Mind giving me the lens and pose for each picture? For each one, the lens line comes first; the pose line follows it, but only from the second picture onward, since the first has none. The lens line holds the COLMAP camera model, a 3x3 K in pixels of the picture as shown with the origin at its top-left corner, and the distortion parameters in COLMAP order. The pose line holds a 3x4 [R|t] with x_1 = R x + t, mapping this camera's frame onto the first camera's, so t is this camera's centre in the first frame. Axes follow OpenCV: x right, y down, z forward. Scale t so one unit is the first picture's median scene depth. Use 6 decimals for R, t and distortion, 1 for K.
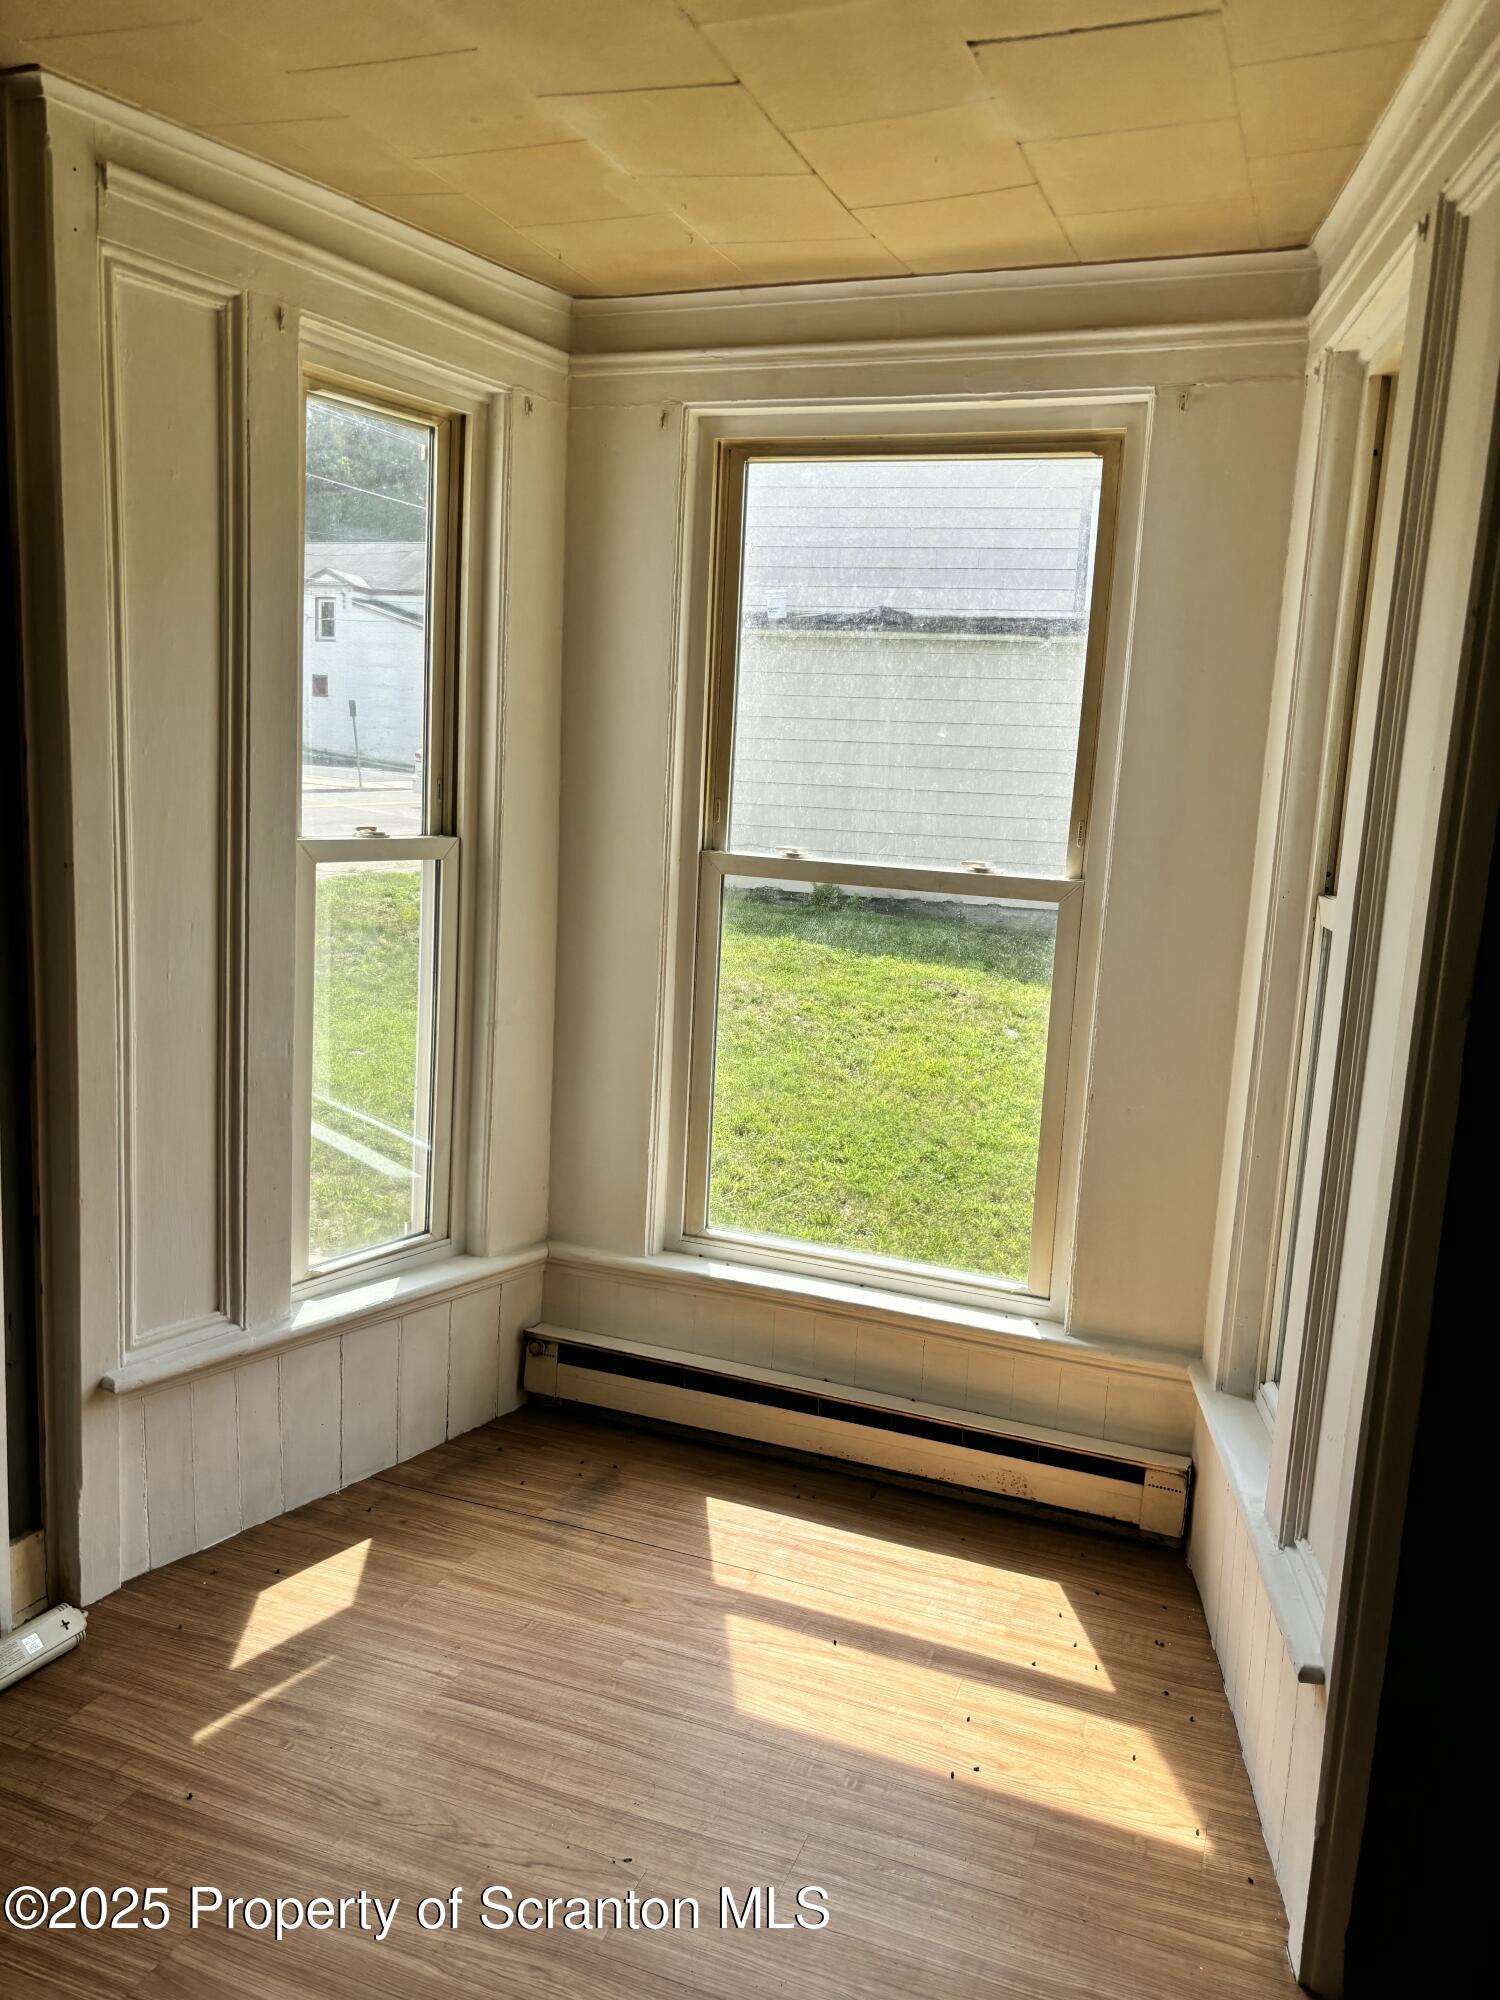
lens RADIAL K [[1499.8, 0, 770.5], [0, 1499.8, 1005.8], [0, 0, 1]] dist [0.100579, -0.187827]
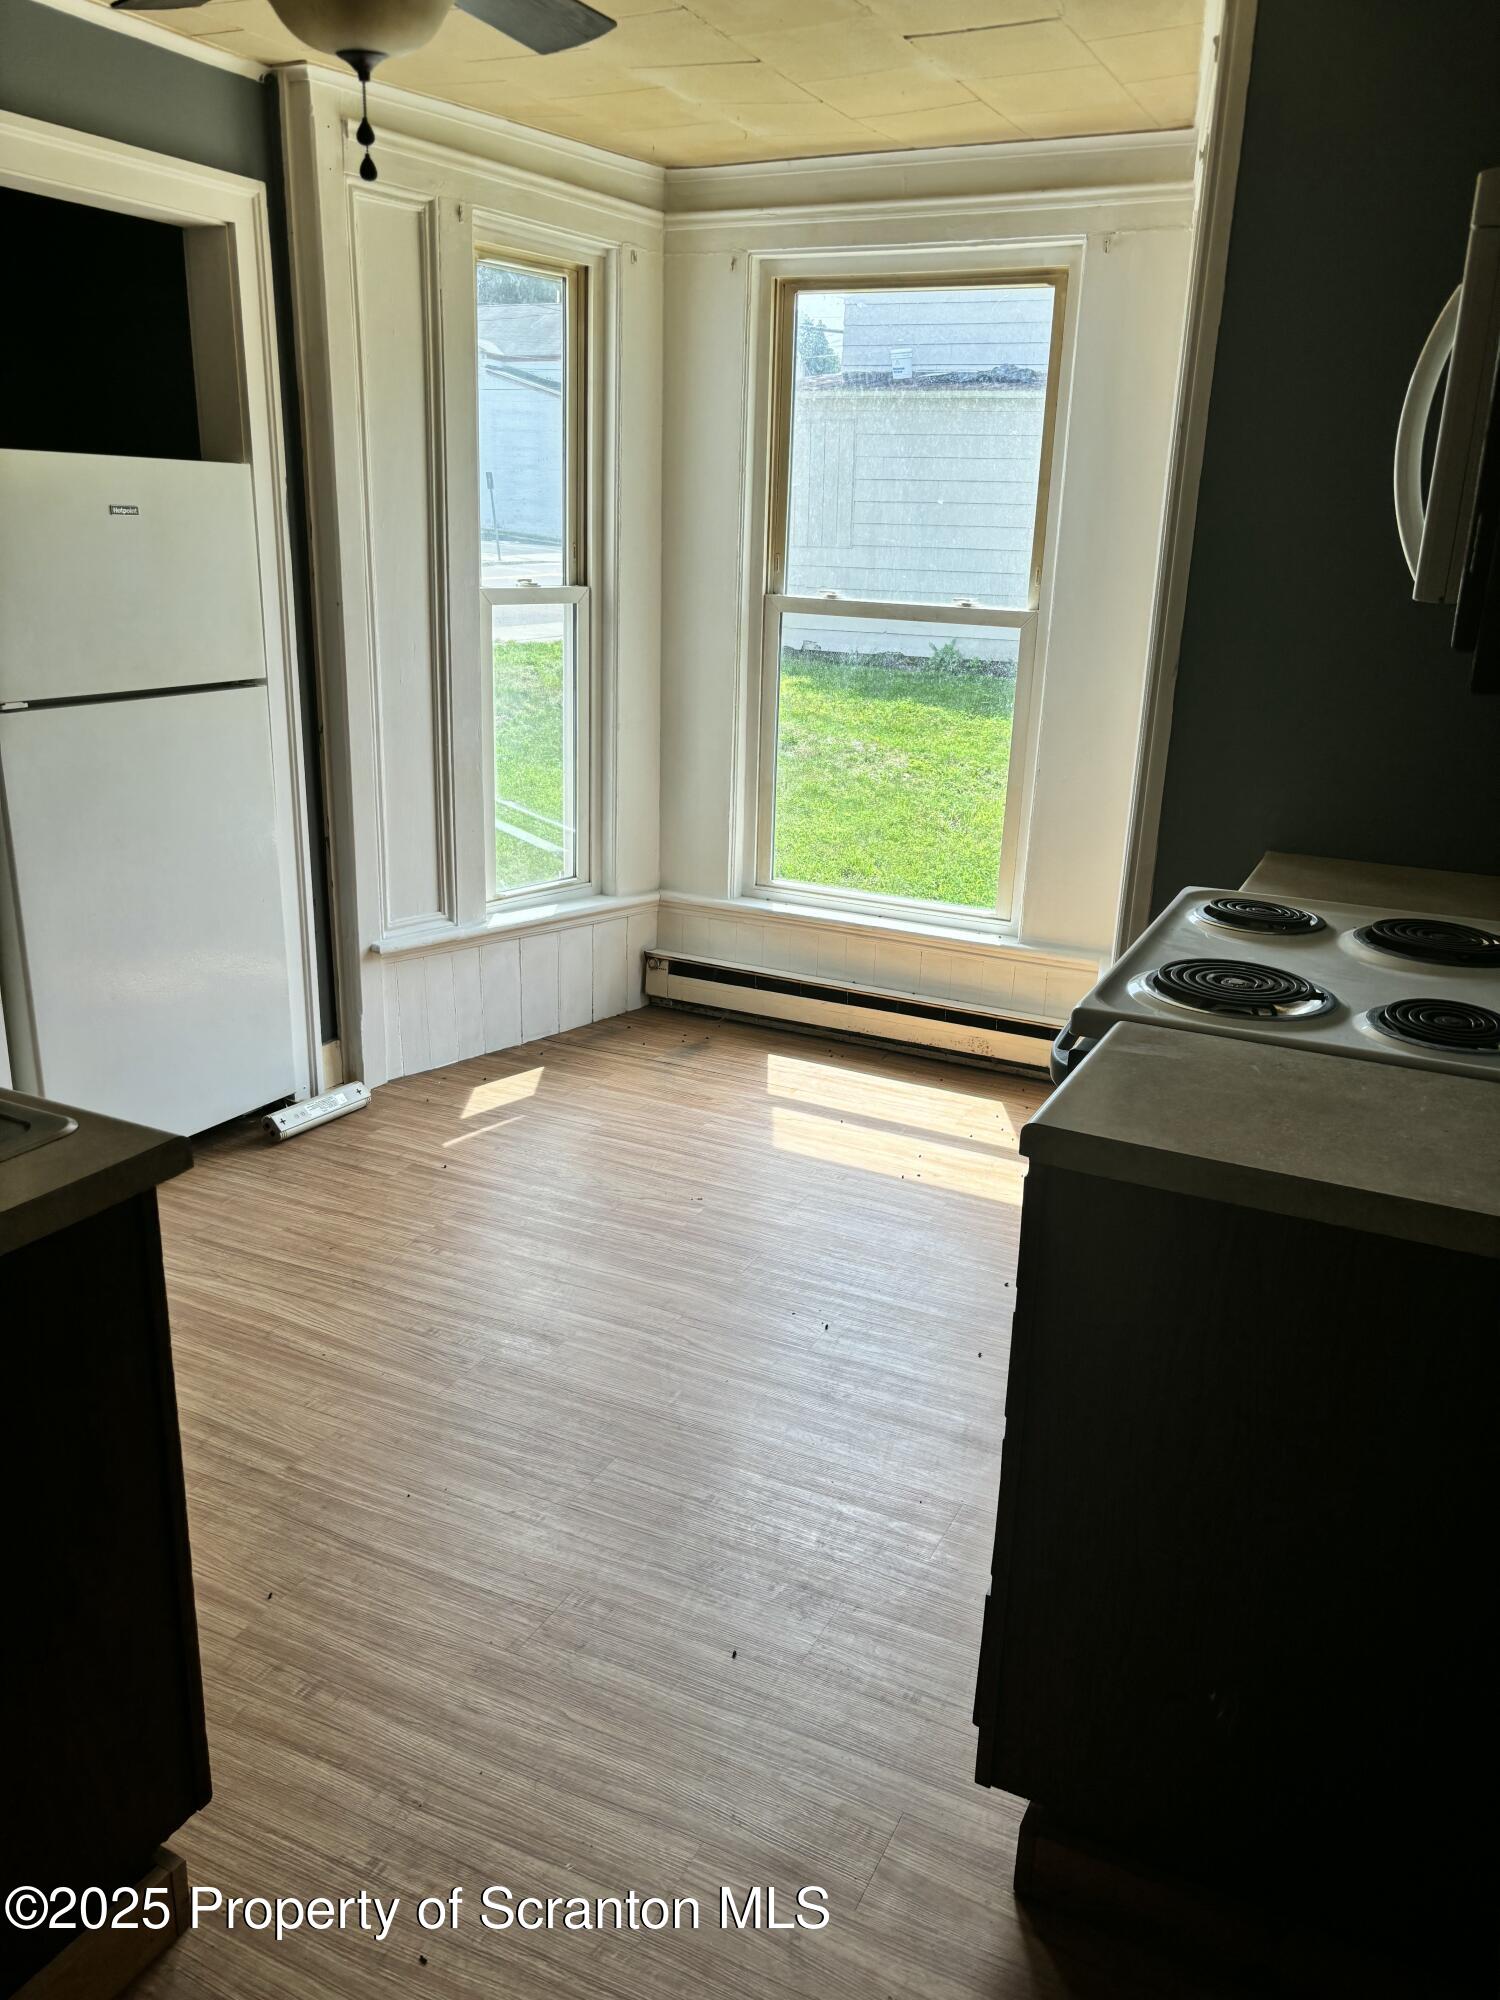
lens RADIAL K [[1499.8, 0, 770.5], [0, 1499.8, 1005.8], [0, 0, 1]] dist [0.100579, -0.187827]
pose [[0.995774, 0.010118, -0.091280, 0.094241], [0.003177, 0.989523, 0.144342, 0.072674], [0.091784, -0.144022, 0.985309, -0.429352]]
